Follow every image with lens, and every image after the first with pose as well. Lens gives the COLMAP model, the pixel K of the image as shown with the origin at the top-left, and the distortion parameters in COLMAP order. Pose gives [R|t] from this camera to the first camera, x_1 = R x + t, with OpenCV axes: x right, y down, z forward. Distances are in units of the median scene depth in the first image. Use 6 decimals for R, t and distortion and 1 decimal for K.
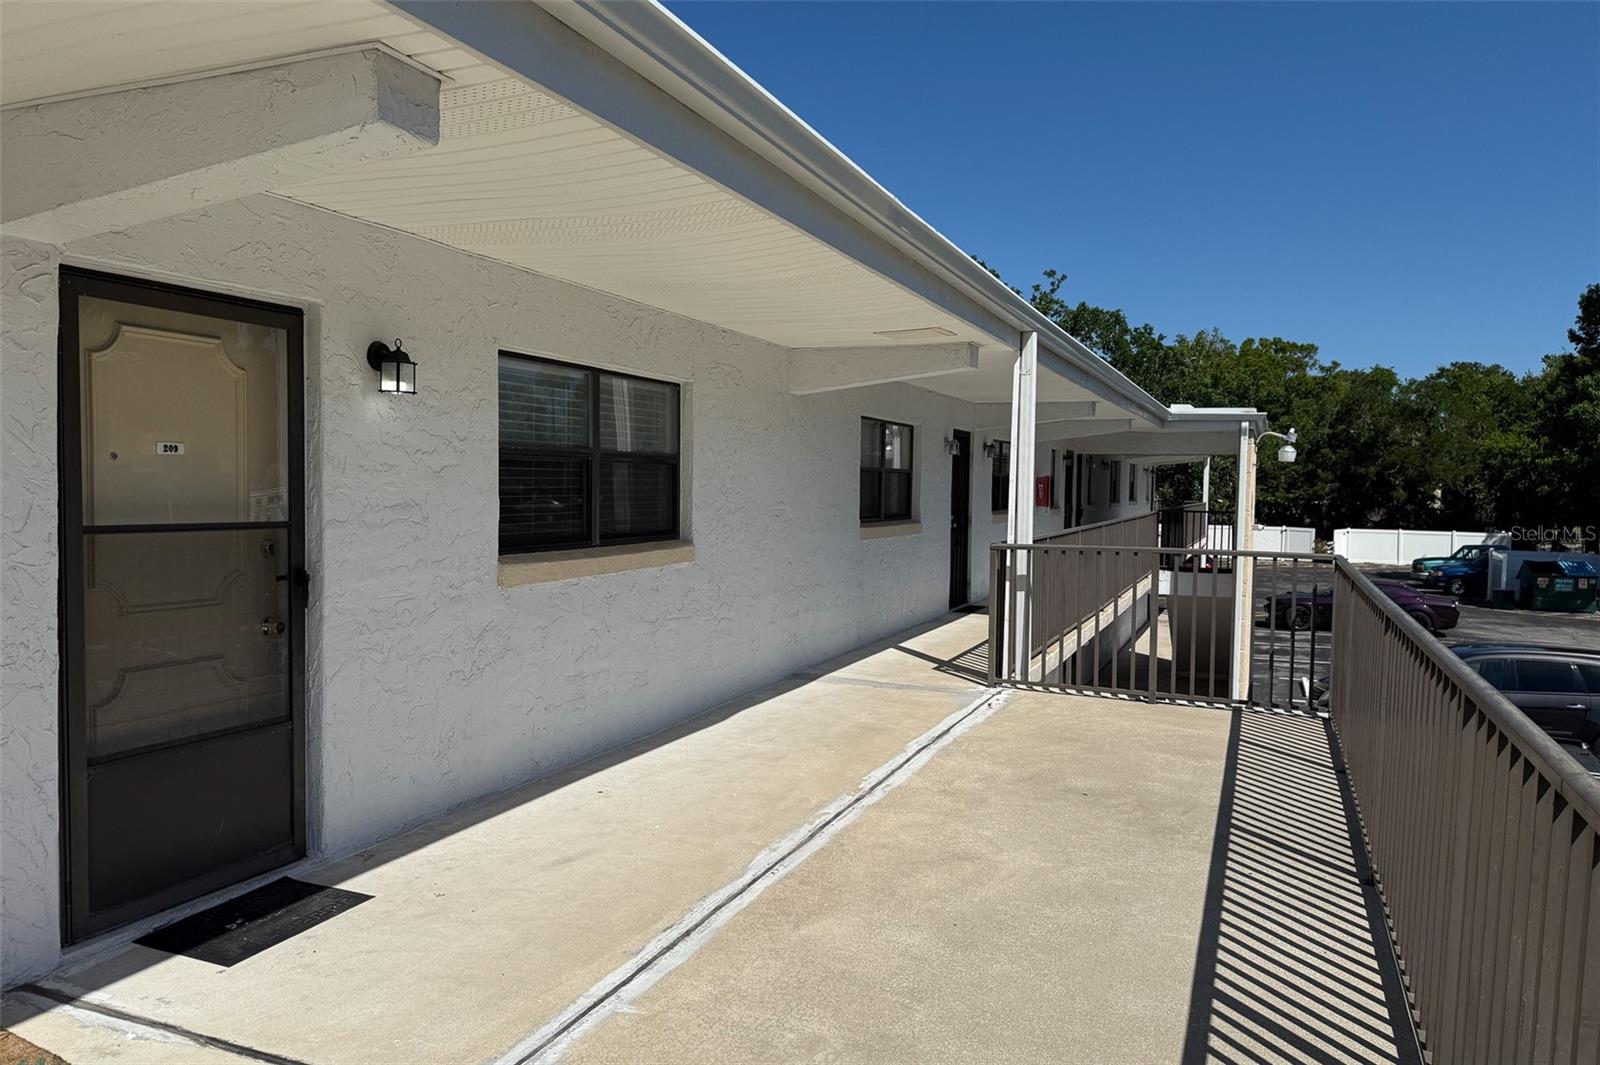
lens RADIAL K [[1134.9, 0, 797.1], [0, 1134.9, 554.9], [0, 0, 1]] dist [0.039432, -0.077316]
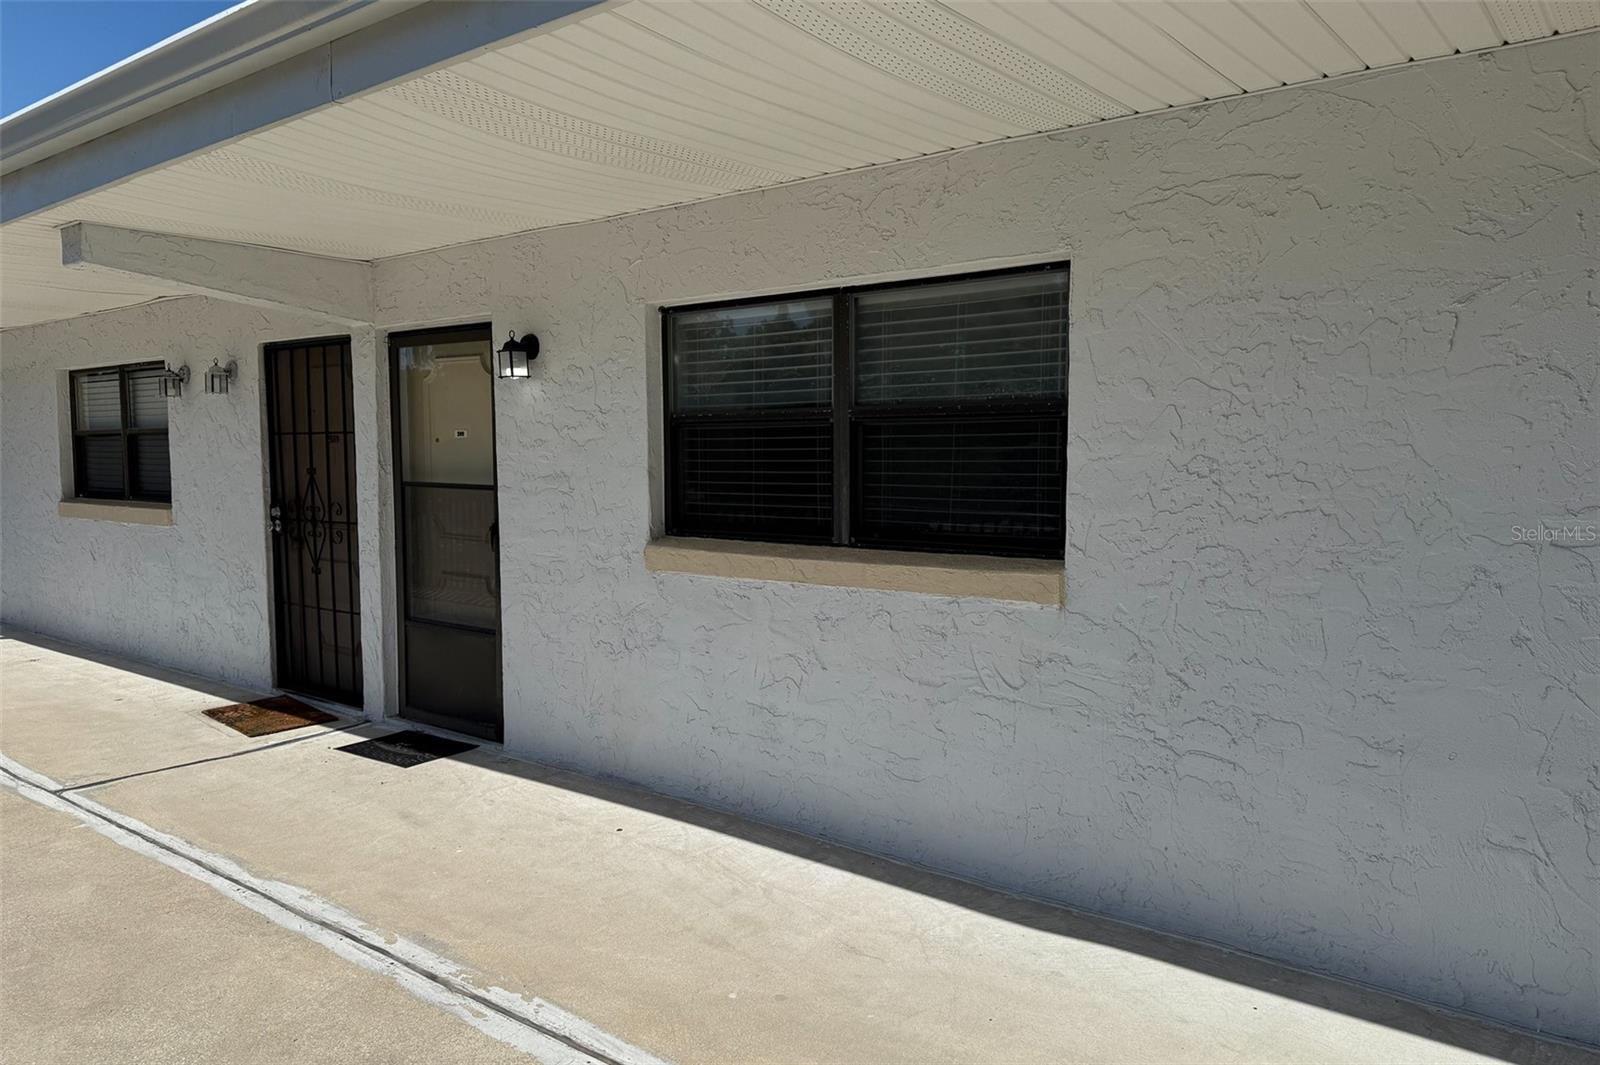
lens RADIAL K [[1149.4, 0, 800.0], [0, 1149.4, 532.5], [0, 0, 1]] dist [0.130566, -0.208497]
pose [[-0.292908, 0.063846, -0.954007, 0.631115], [-0.056510, 0.994868, 0.083930, -0.091885], [0.954469, 0.078495, -0.287797, 1.472840]]
